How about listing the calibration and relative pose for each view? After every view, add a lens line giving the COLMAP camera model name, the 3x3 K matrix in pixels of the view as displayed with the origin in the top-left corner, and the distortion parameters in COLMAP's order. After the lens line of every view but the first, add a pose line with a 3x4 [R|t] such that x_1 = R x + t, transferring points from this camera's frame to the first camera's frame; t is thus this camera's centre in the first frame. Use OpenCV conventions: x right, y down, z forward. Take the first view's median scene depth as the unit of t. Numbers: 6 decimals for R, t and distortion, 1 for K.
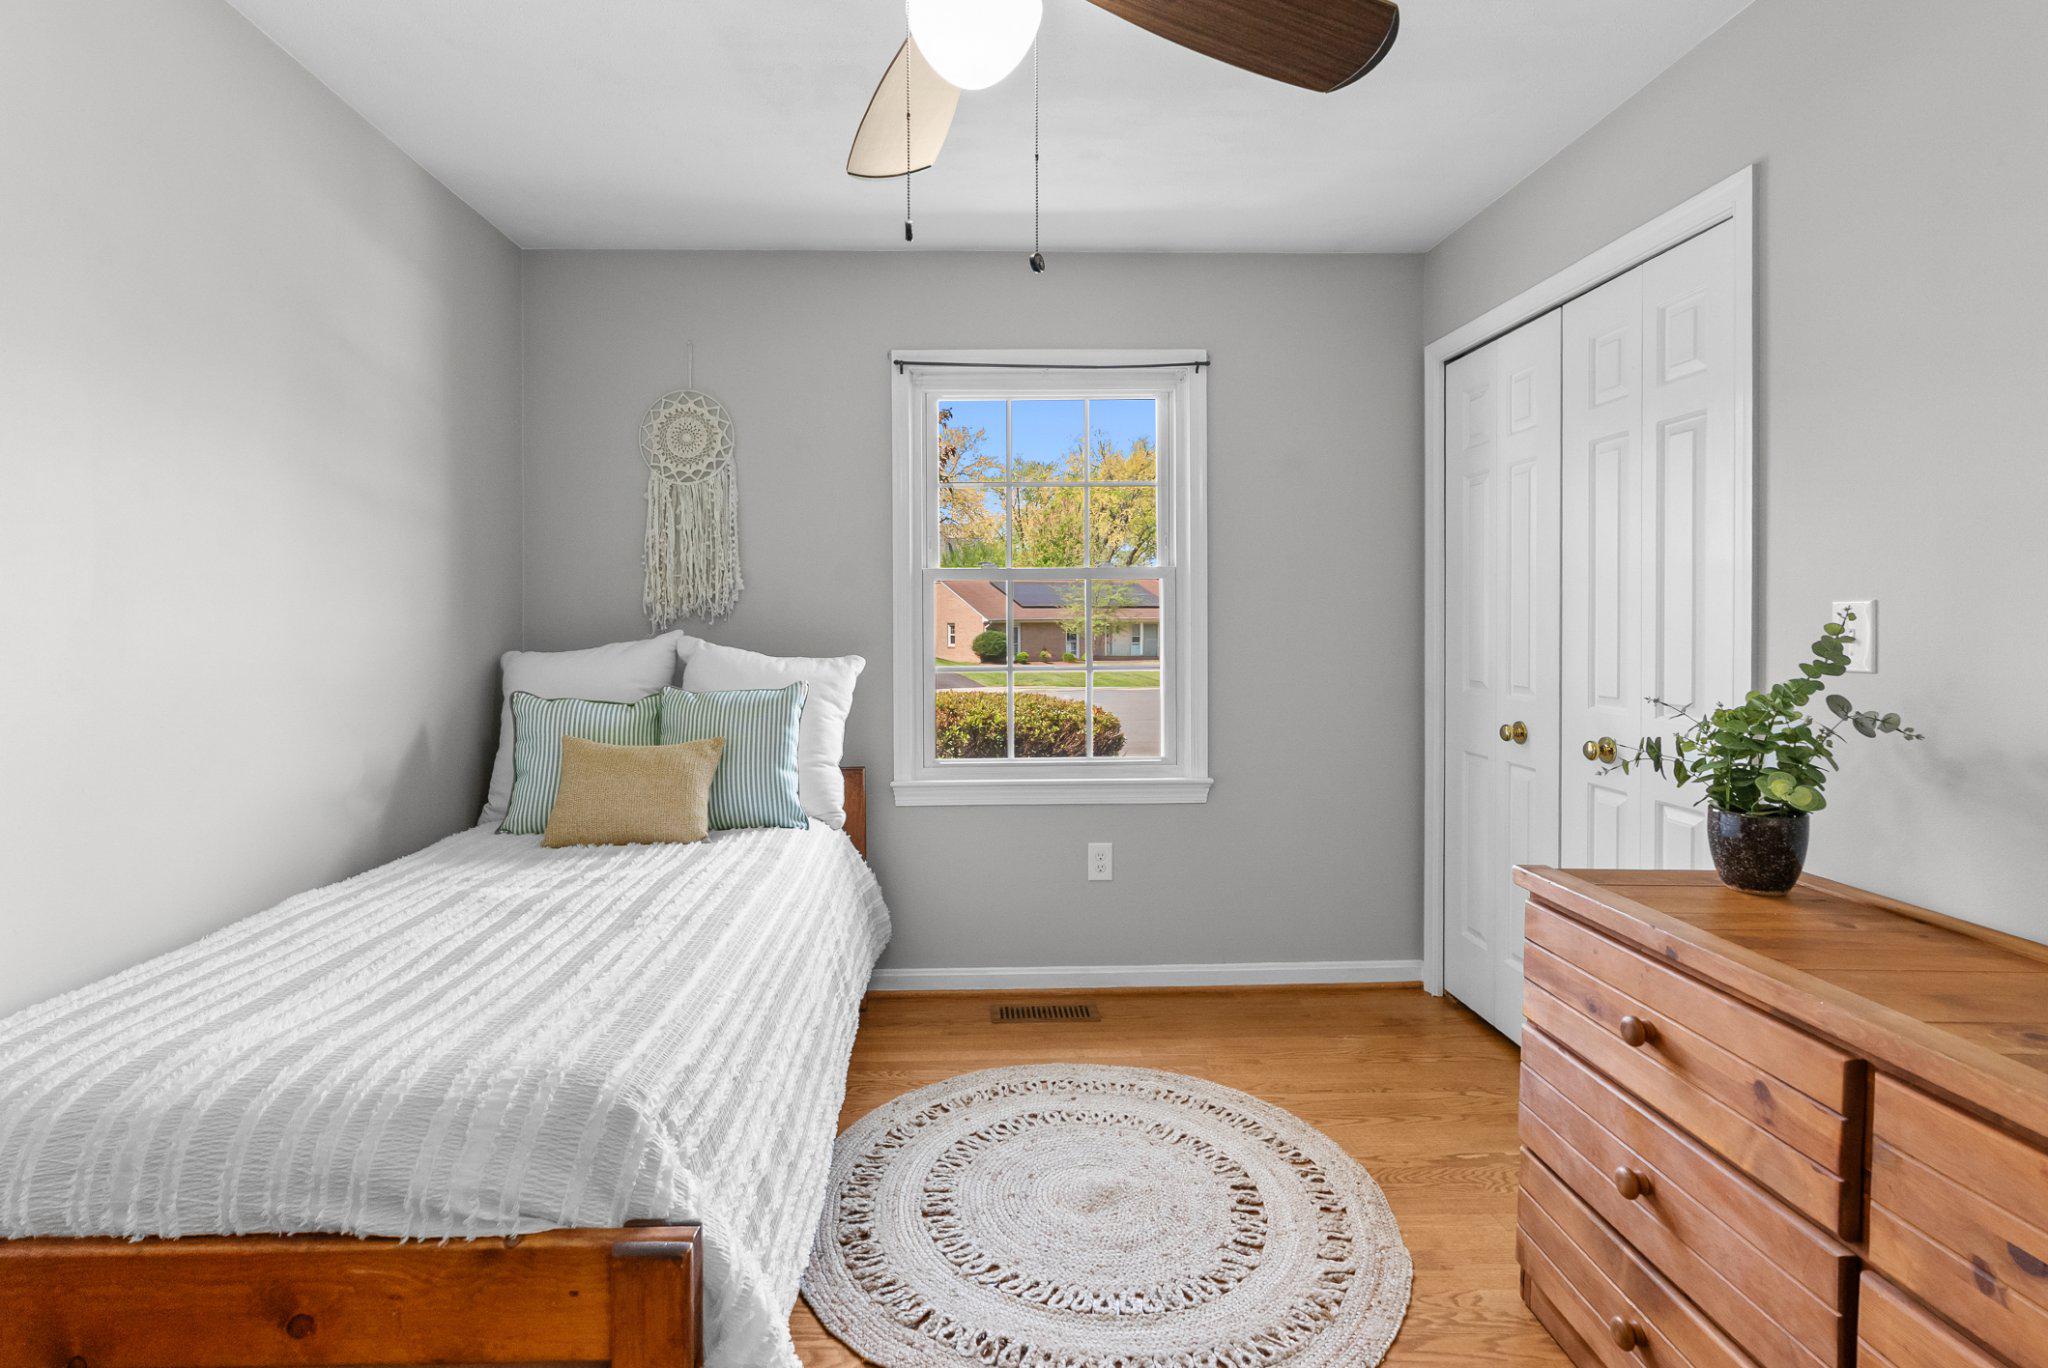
lens RADIAL K [[995.9, 0, 997.0], [0, 995.9, 634.0], [0, 0, 1]] dist [0.001408, 0.000658]
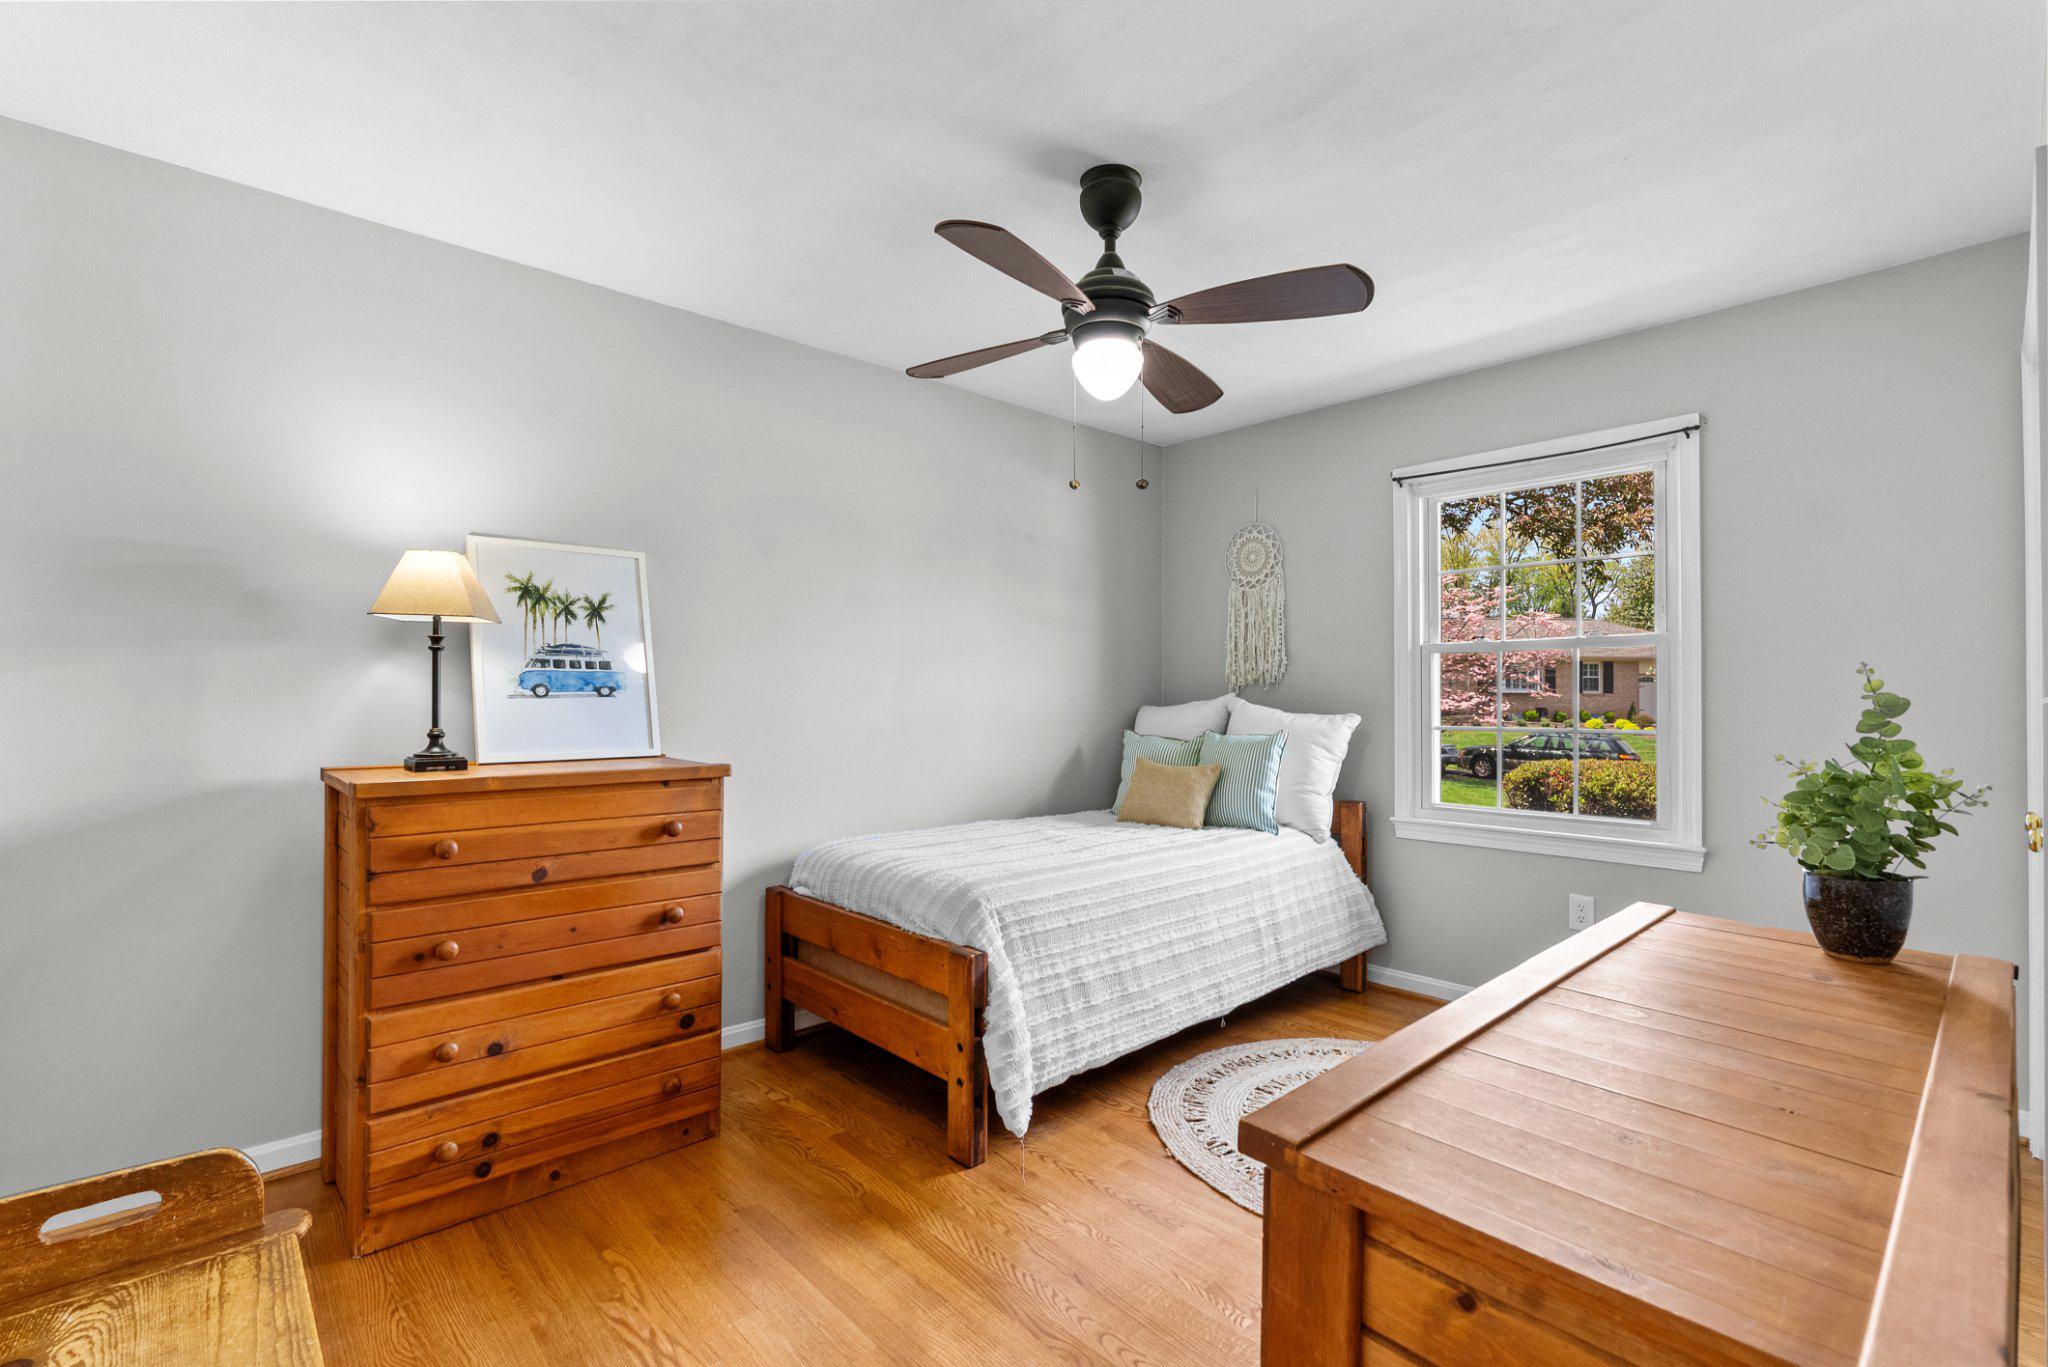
lens RADIAL K [[933.6, 0, 1025.9], [0, 933.6, 688.1], [0, 0, 1]] dist [0.001352, 0.000169]
pose [[0.661804, 0.000270, -0.749677, 0.505225], [-0.014329, 0.999822, -0.012290, 0.010068], [0.749540, 0.018875, 0.661690, -0.122101]]
